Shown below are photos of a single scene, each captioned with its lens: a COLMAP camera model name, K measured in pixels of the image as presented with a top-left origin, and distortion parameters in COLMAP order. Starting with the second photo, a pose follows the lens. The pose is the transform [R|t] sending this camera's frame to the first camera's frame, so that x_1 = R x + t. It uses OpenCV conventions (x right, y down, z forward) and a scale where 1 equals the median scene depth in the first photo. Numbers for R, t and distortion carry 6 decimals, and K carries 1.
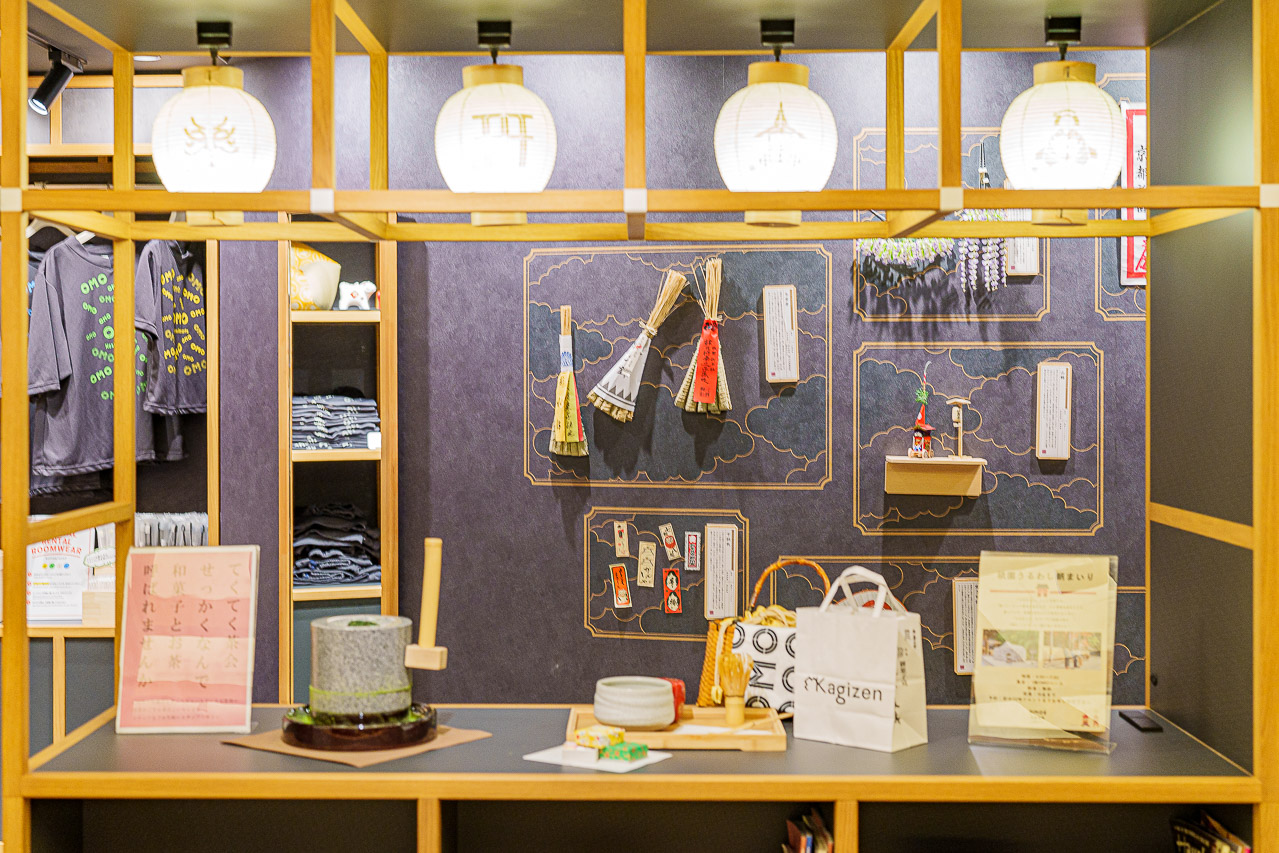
lens RADIAL K [[1990.6, 0, 605.3], [0, 1990.6, 366.6], [0, 0, 1]] dist [-0.002596, 0.000000]
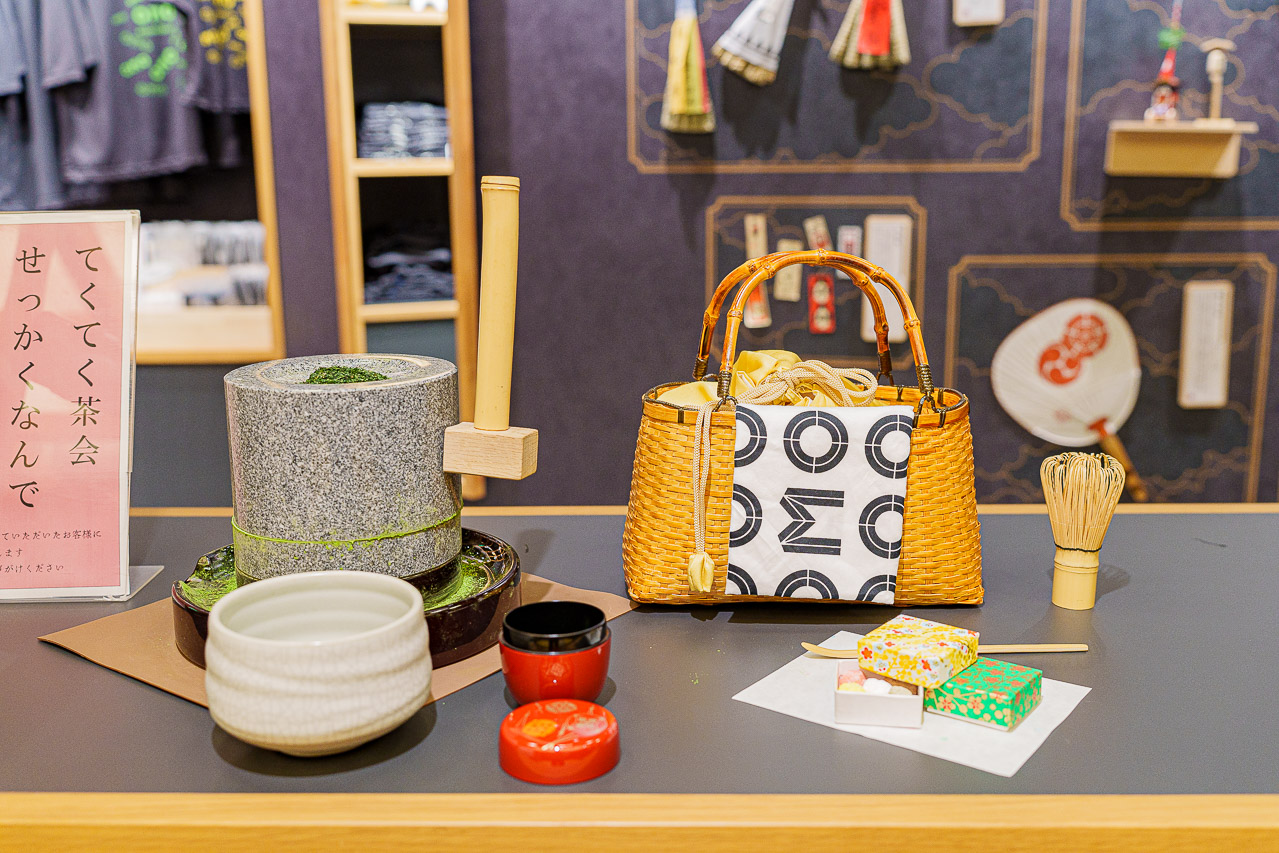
lens RADIAL K [[1325.1, 0, 649.4], [0, 1325.1, 419.9], [0, 0, 1]] dist [0.004962, 0.000000]
pose [[0.999947, -0.008709, 0.005422, -0.037868], [0.007489, 0.980889, 0.194426, 0.055471], [-0.007011, -0.194375, 0.980902, 0.477688]]
